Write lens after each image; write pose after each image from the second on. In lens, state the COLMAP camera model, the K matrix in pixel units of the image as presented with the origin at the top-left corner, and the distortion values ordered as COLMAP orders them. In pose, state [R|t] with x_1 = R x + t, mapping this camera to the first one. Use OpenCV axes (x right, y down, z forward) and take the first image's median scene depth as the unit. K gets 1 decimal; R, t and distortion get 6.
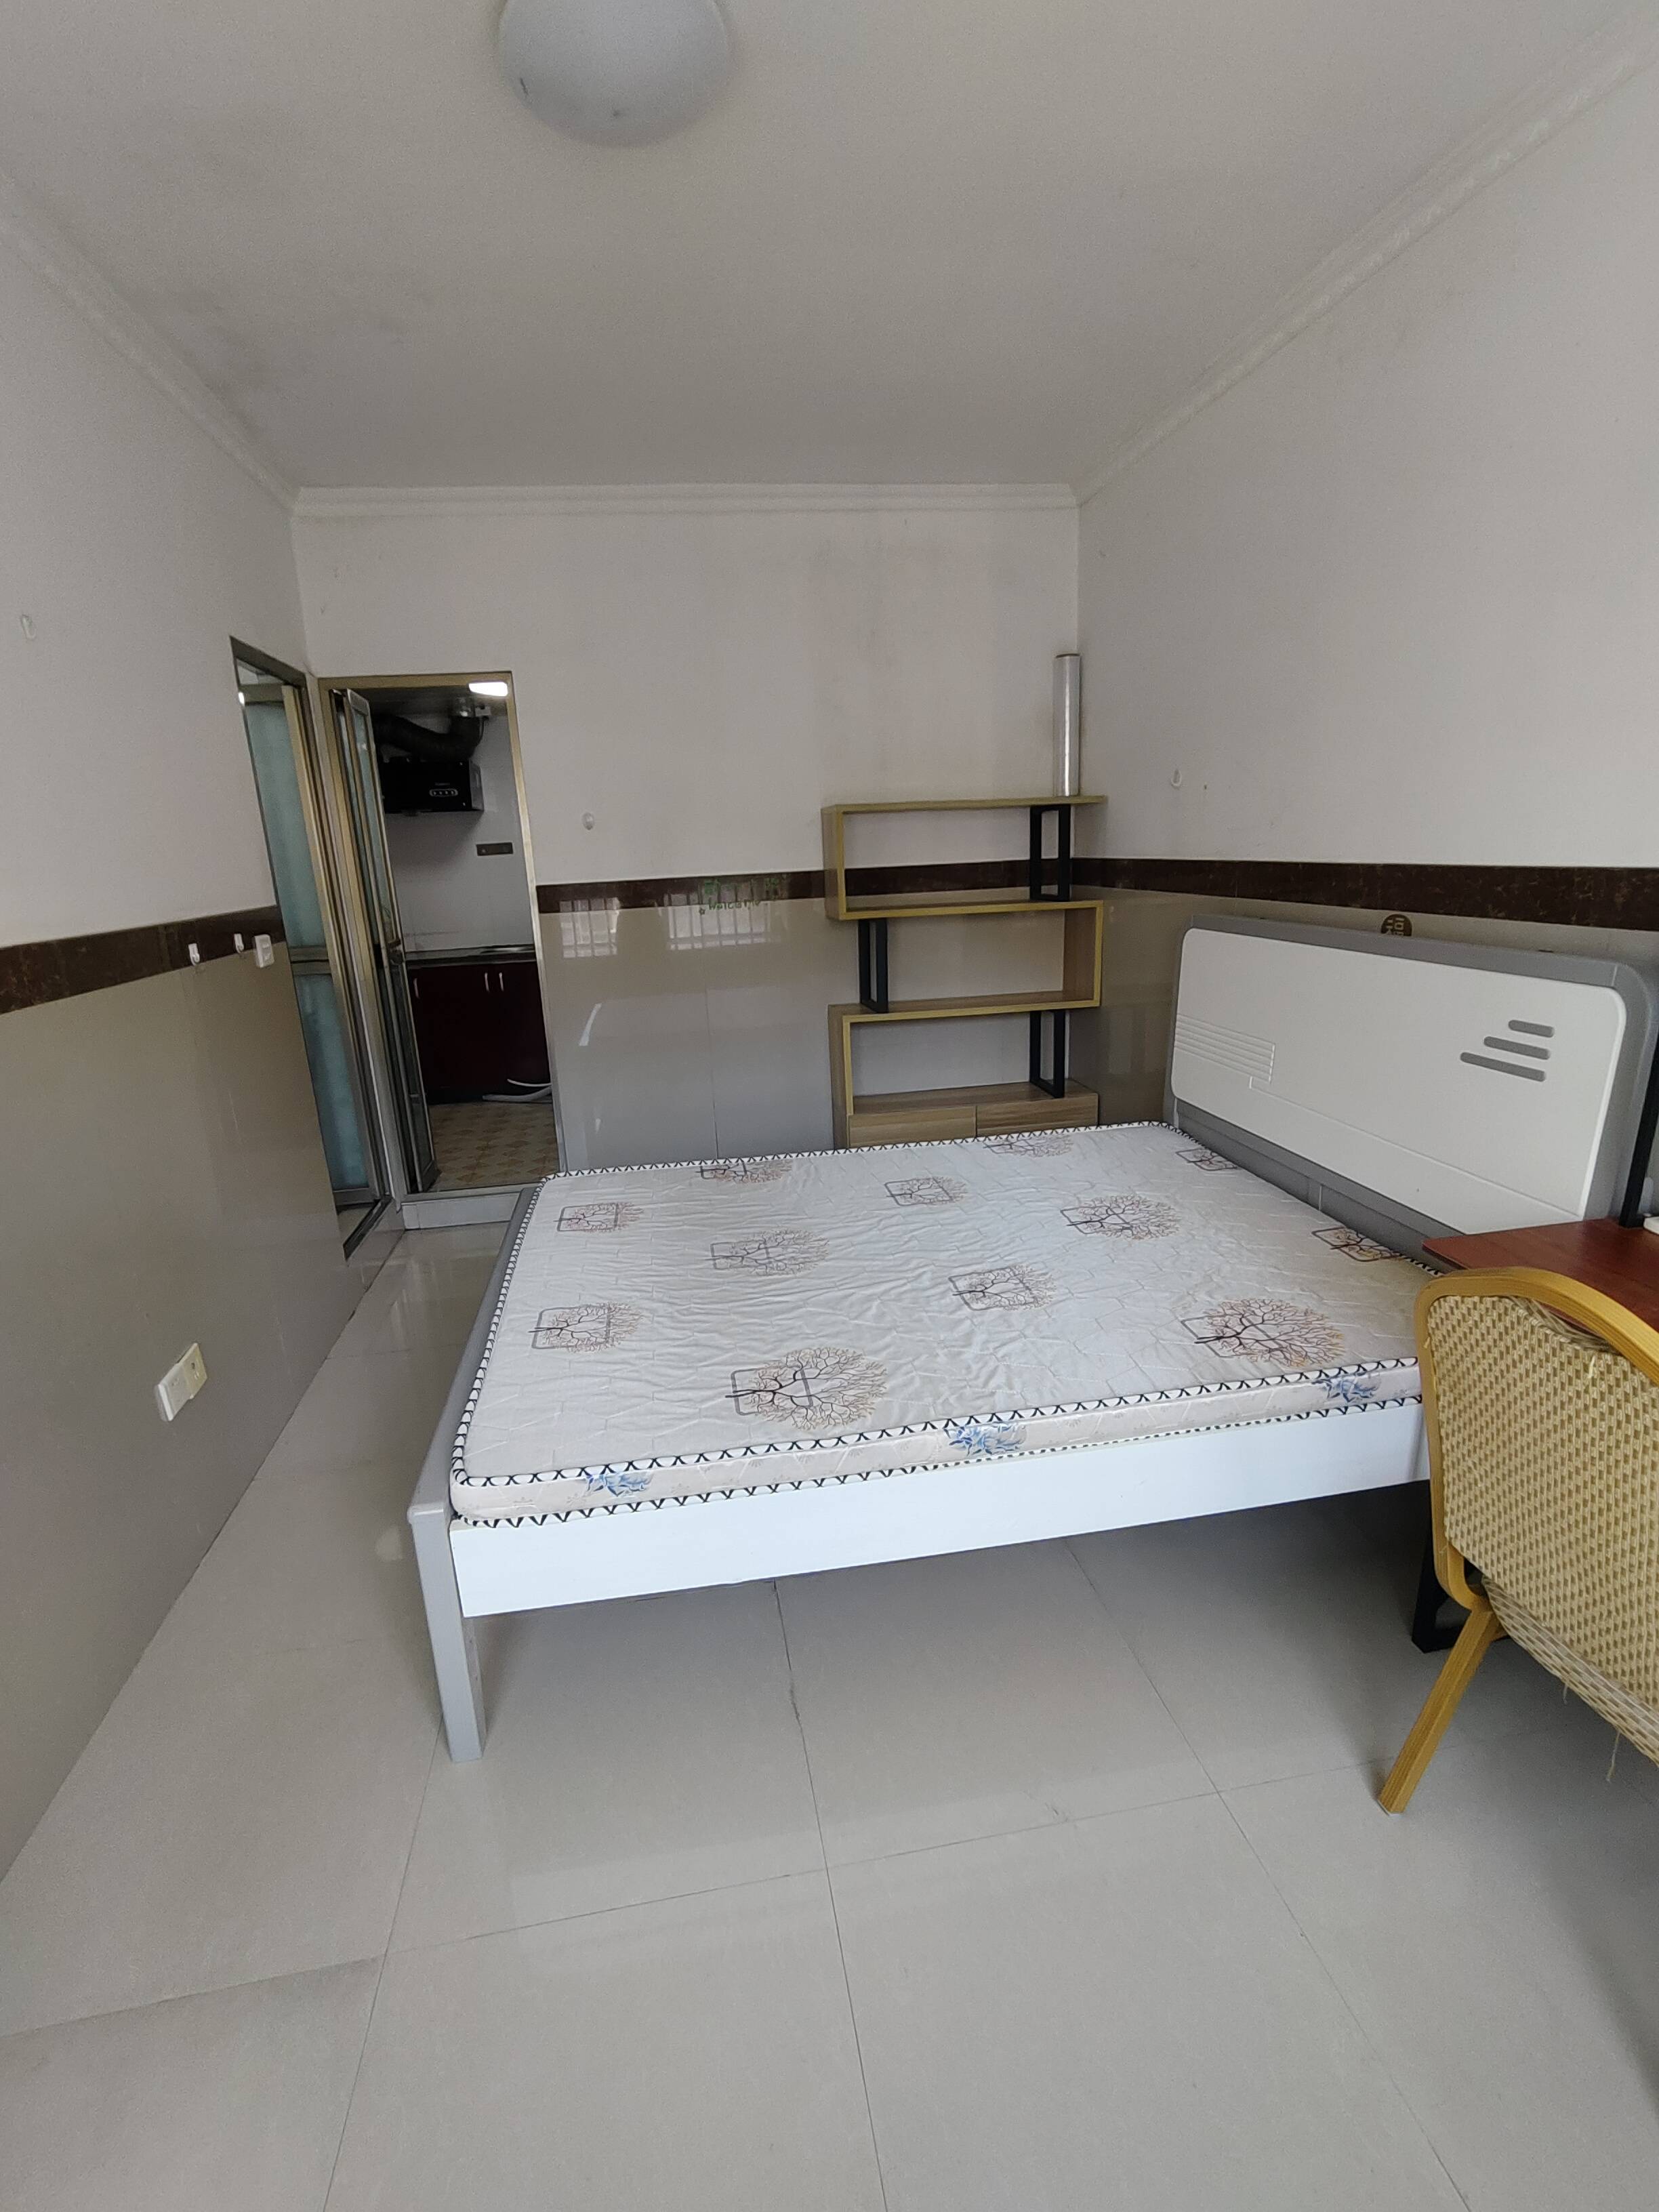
lens RADIAL K [[1015.3, 0, 813.5], [0, 1015.3, 1113.9], [0, 0, 1]] dist [-0.033640, 0.026060]
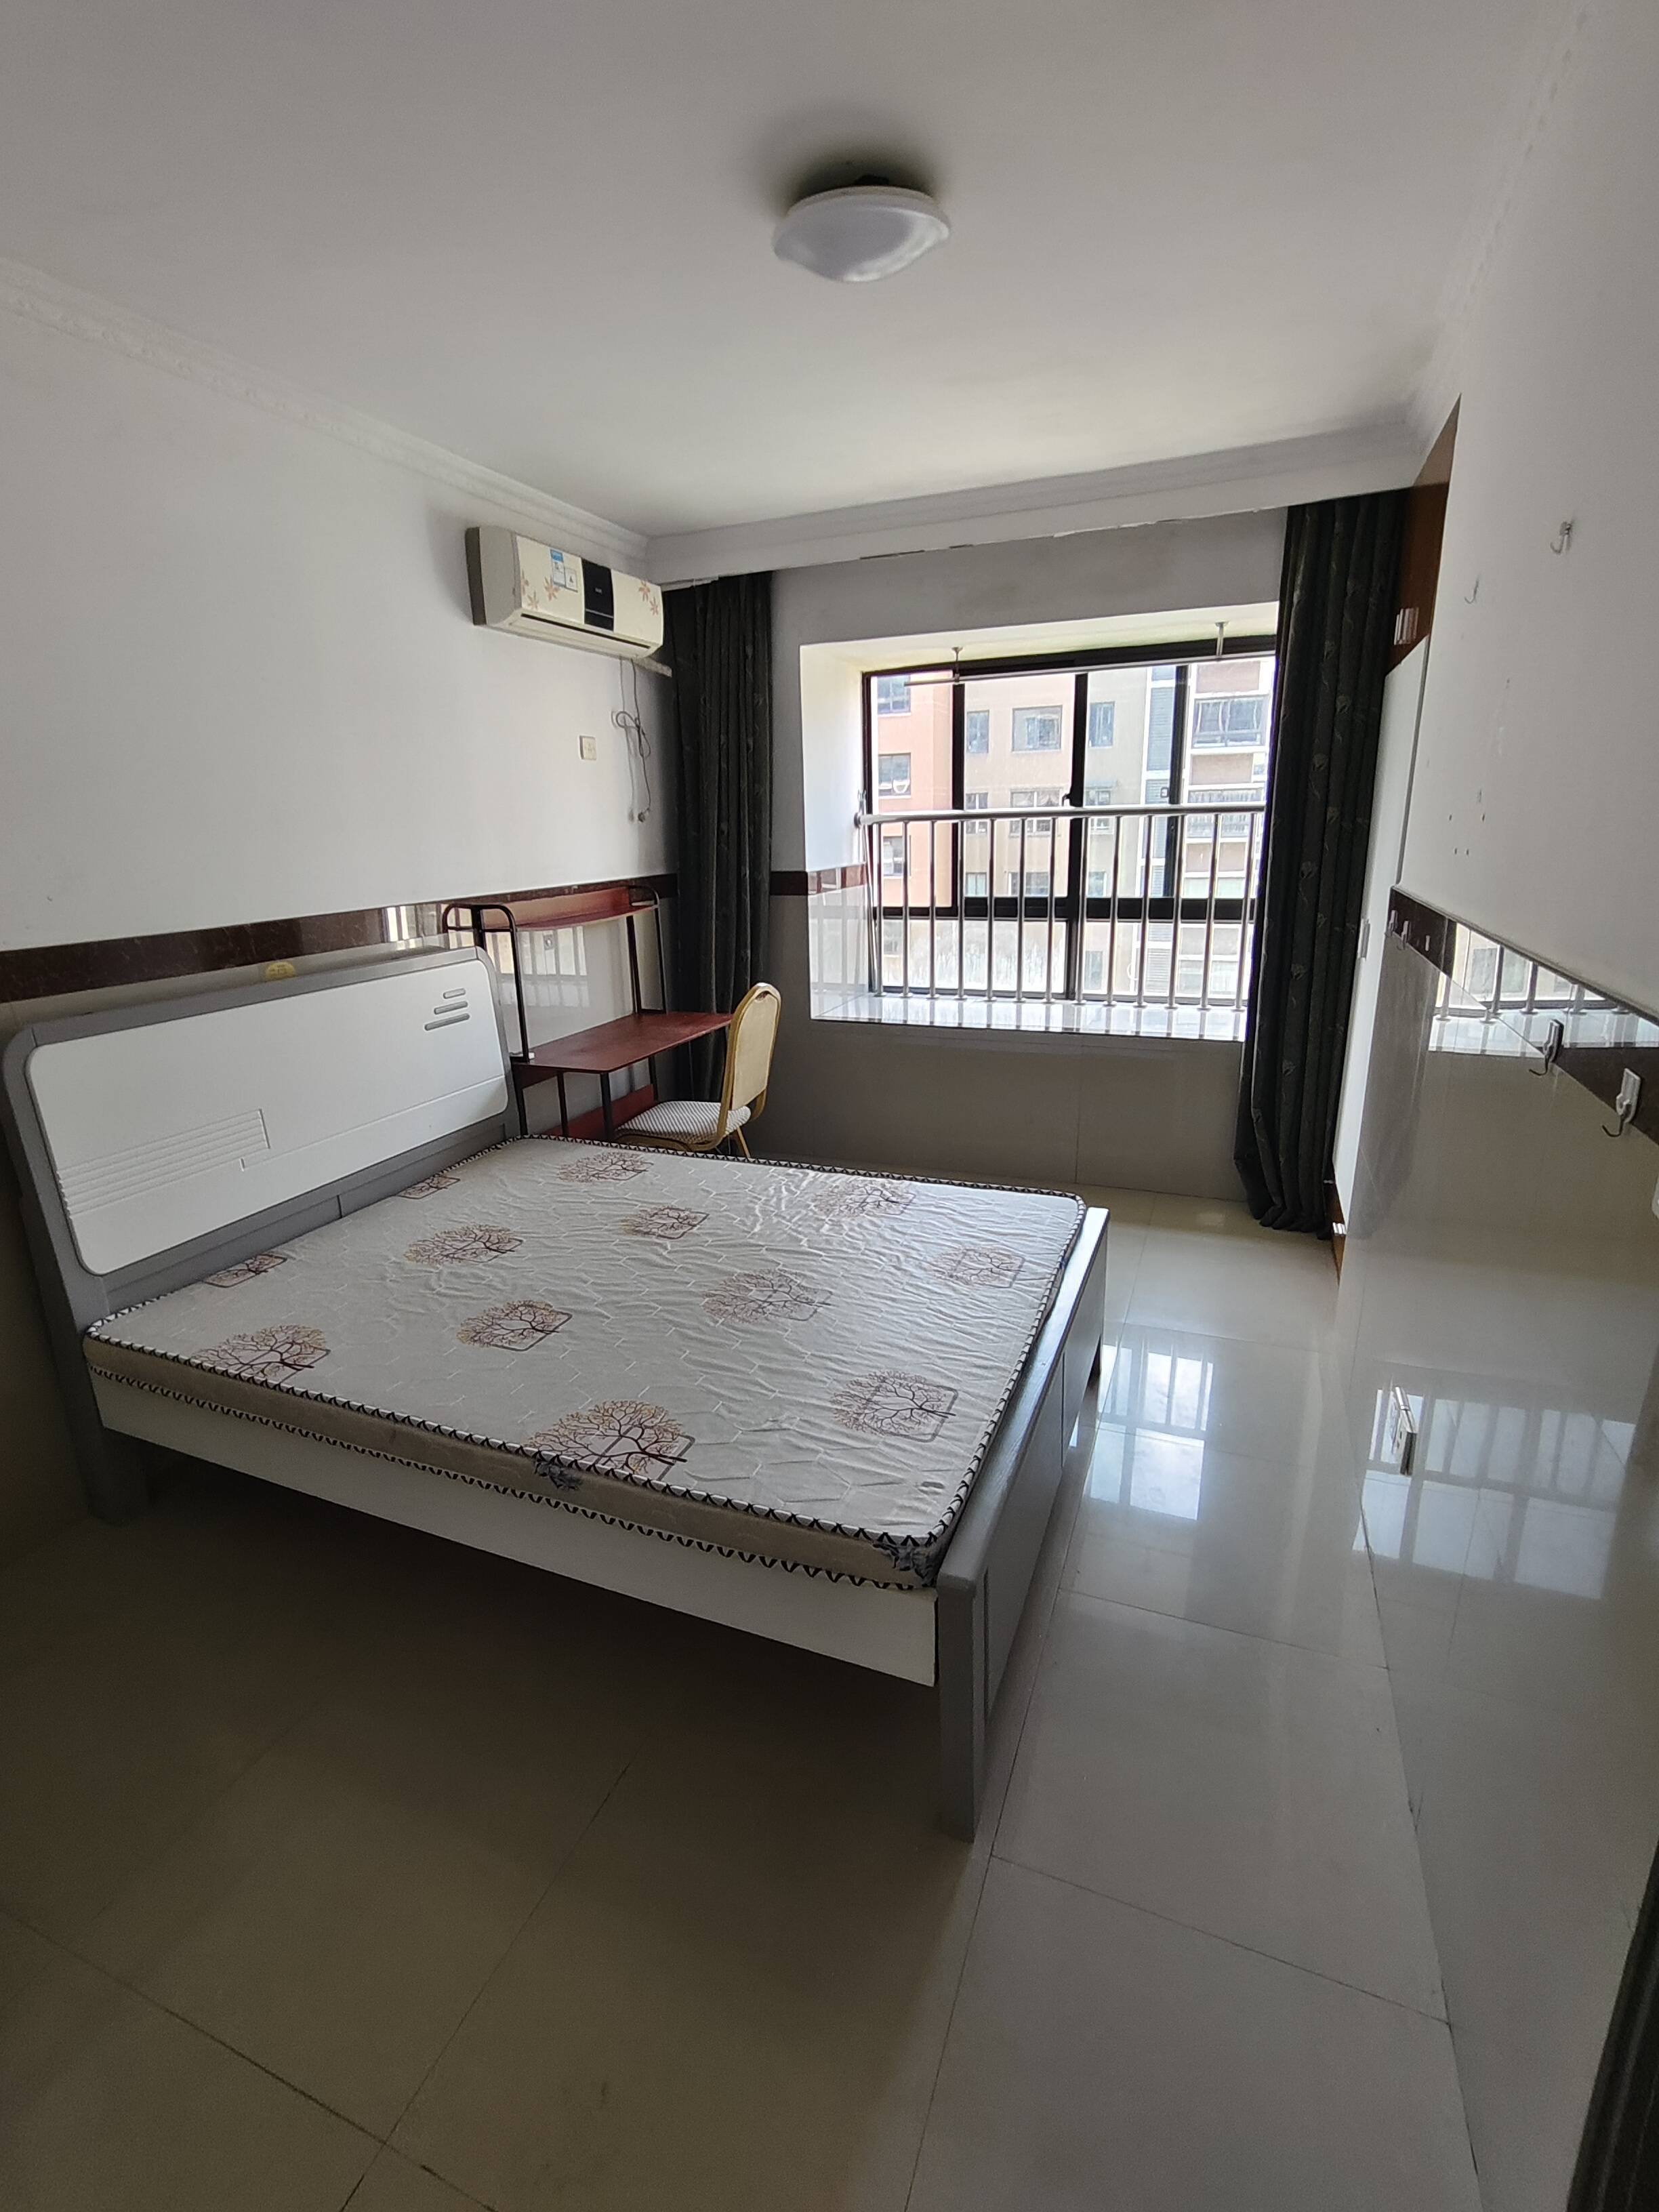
lens RADIAL K [[1015.3, 0, 813.5], [0, 1015.3, 1113.9], [0, 0, 1]] dist [-0.033640, 0.026060]
pose [[-0.849719, -0.071152, 0.522413, -0.621149], [0.206507, 0.866771, 0.453942, -0.479601], [-0.485111, 0.493605, -0.721818, 1.734916]]
